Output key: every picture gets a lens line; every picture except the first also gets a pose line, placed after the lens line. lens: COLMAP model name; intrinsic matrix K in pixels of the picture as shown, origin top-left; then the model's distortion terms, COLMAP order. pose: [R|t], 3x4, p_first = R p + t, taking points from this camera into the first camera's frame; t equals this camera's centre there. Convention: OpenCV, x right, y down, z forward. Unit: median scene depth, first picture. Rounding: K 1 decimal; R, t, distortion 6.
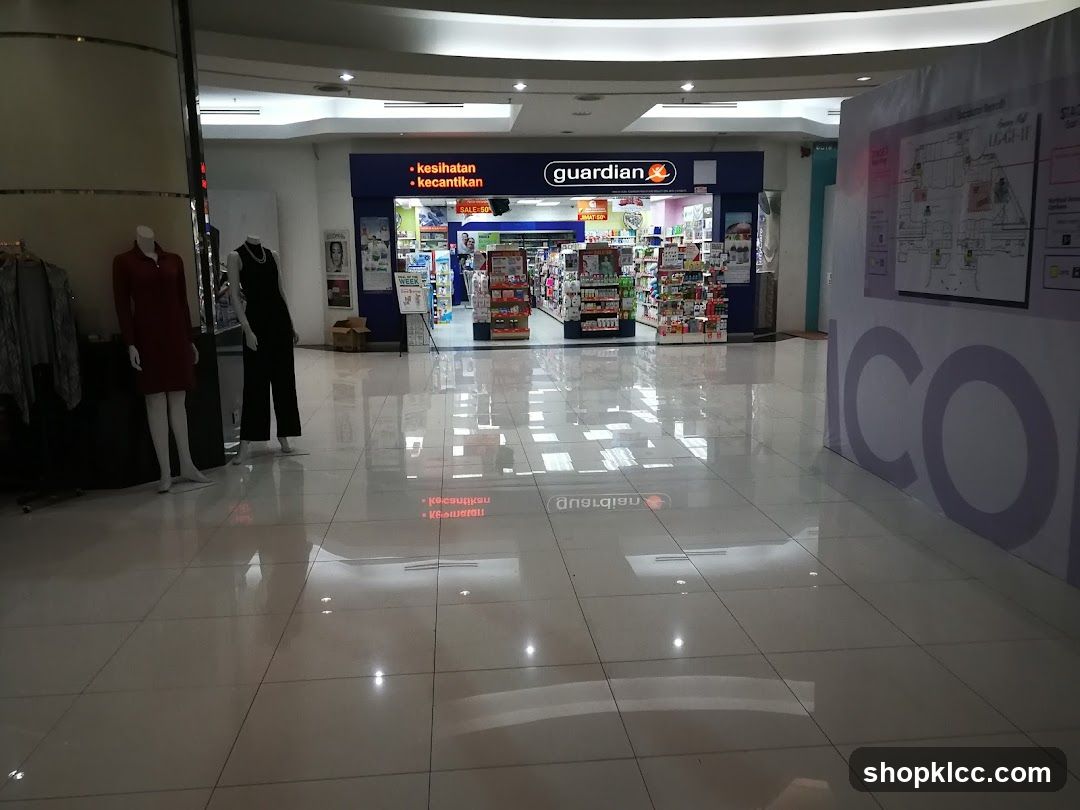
lens RADIAL K [[876.2, 0, 540.0], [0, 876.2, 405.0], [0, 0, 1]] dist [0.004854, -0.003599]
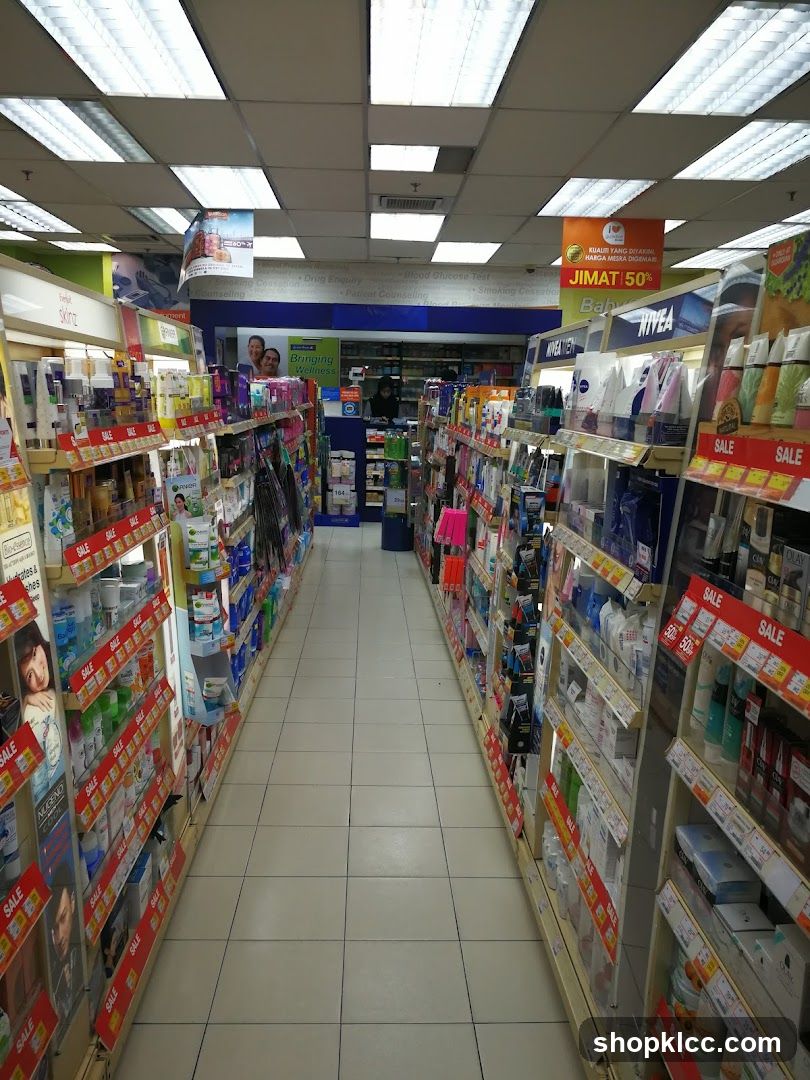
lens RADIAL K [[876.2, 0, 405.0], [0, 876.2, 540.0], [0, 0, 1]] dist [0.004854, -0.003599]
pose [[0.997603, 0.046272, -0.051460, 0.015502], [-0.046802, 0.998862, -0.009138, -0.191302], [0.050978, 0.011524, 0.998633, 1.124886]]
